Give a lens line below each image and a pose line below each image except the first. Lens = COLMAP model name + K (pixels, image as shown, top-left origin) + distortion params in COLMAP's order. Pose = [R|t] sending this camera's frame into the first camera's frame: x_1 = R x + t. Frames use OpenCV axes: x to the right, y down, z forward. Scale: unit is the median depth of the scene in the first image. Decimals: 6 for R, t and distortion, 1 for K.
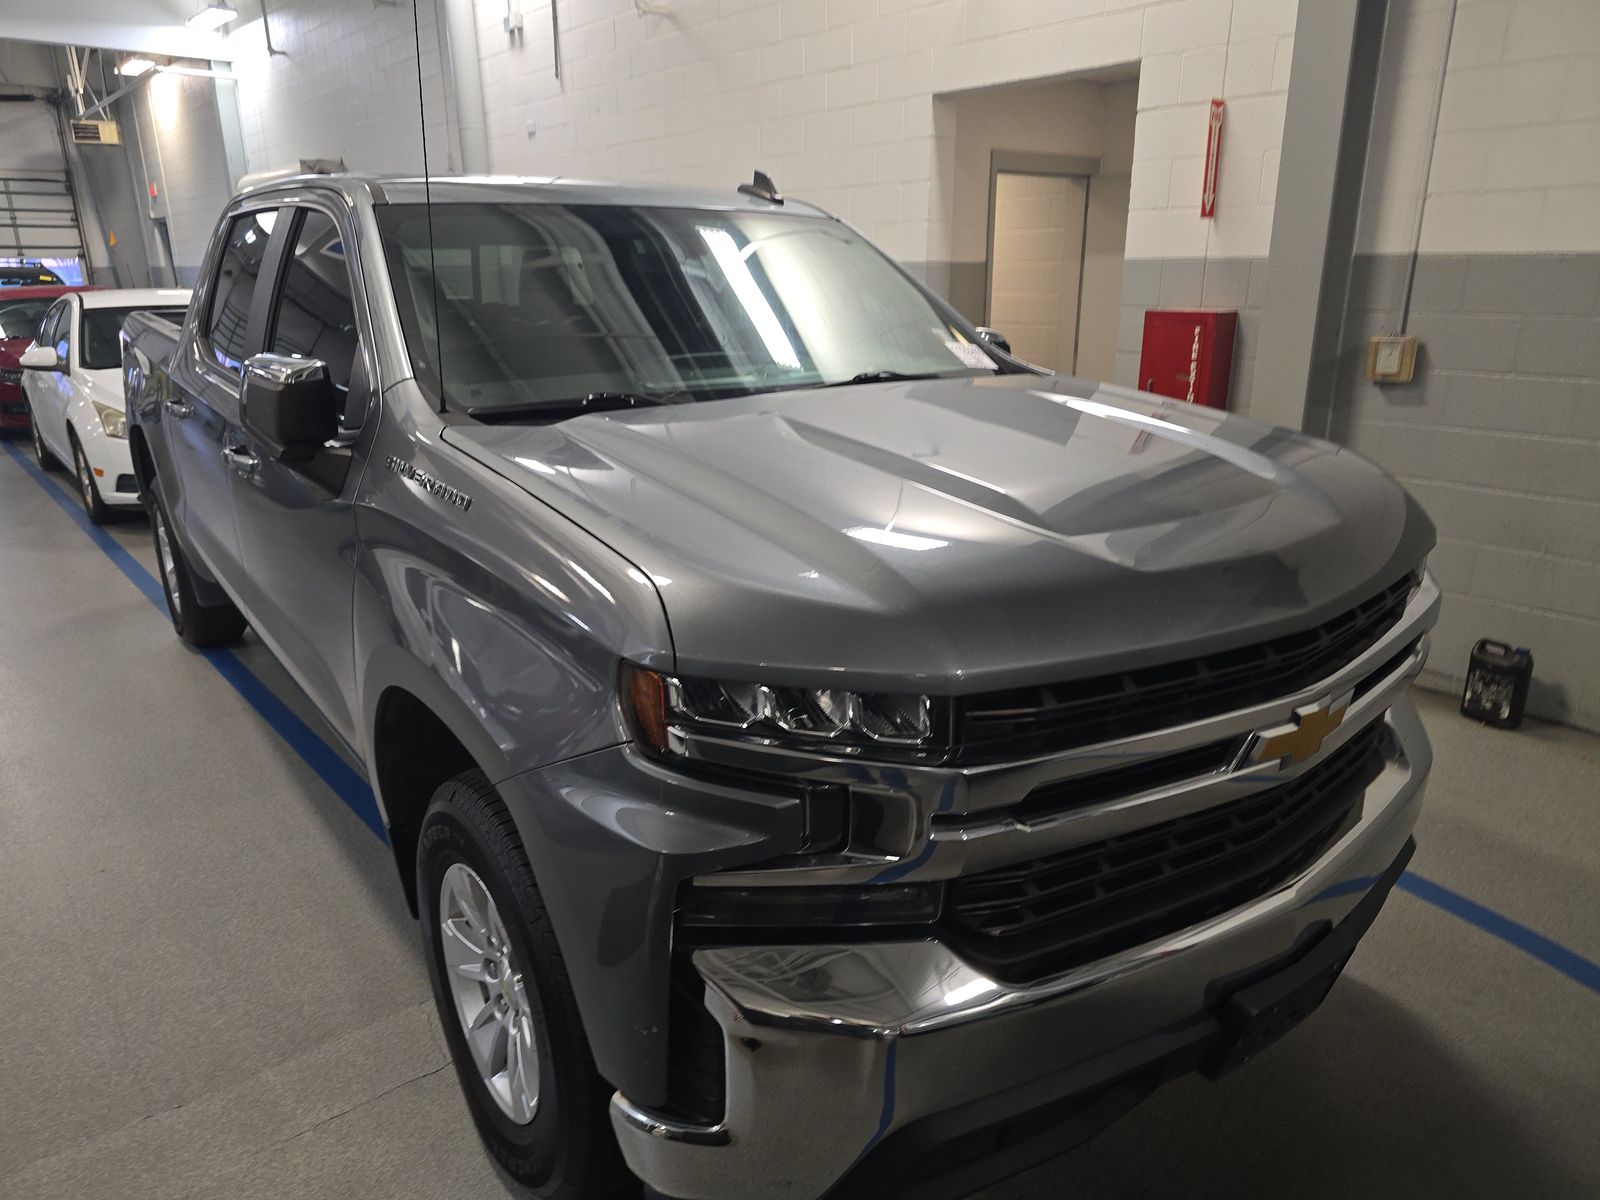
lens RADIAL K [[1061.3, 0, 799.0], [0, 1061.3, 600.4], [0, 0, 1]] dist [0.047093, -0.038037]
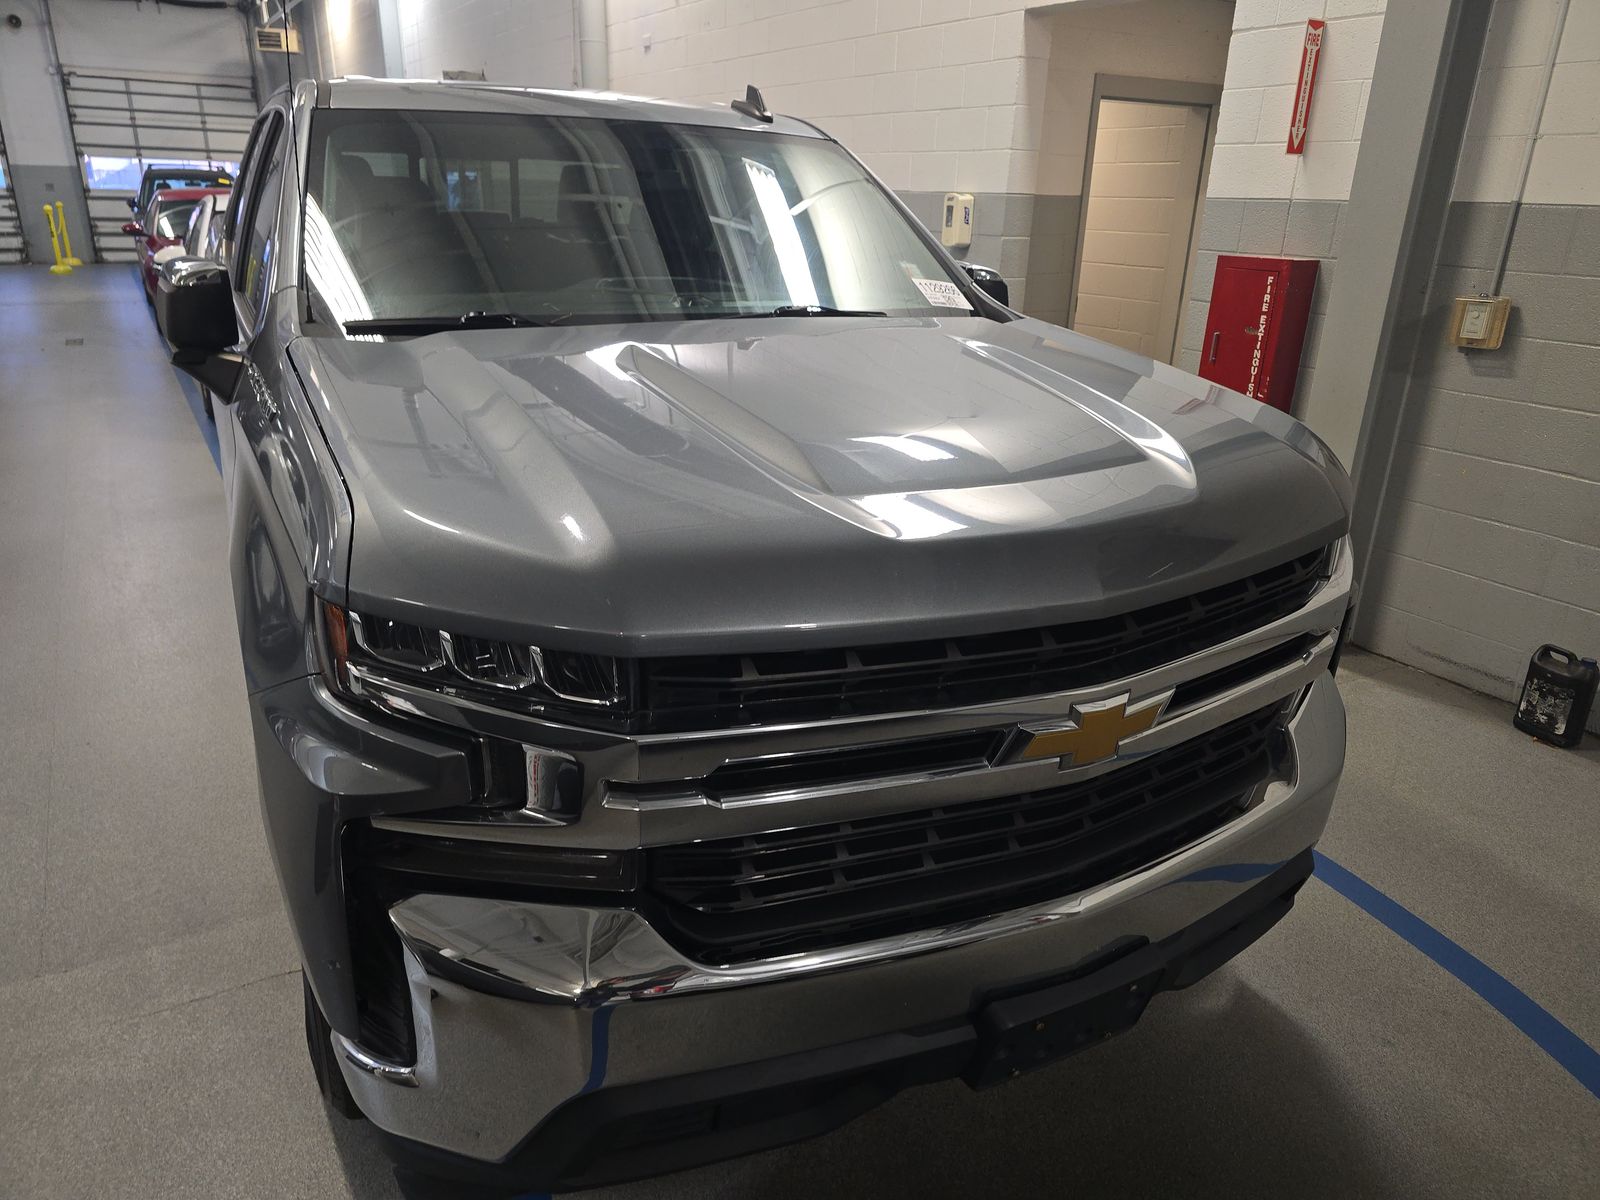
lens RADIAL K [[1061.3, 0, 799.3], [0, 1061.3, 597.5], [0, 0, 1]] dist [0.047093, -0.038037]
pose [[0.988245, 0.085406, -0.126796, 0.125807], [-0.078000, 0.995006, 0.062279, -0.009880], [0.131482, -0.051657, 0.989972, 0.032304]]
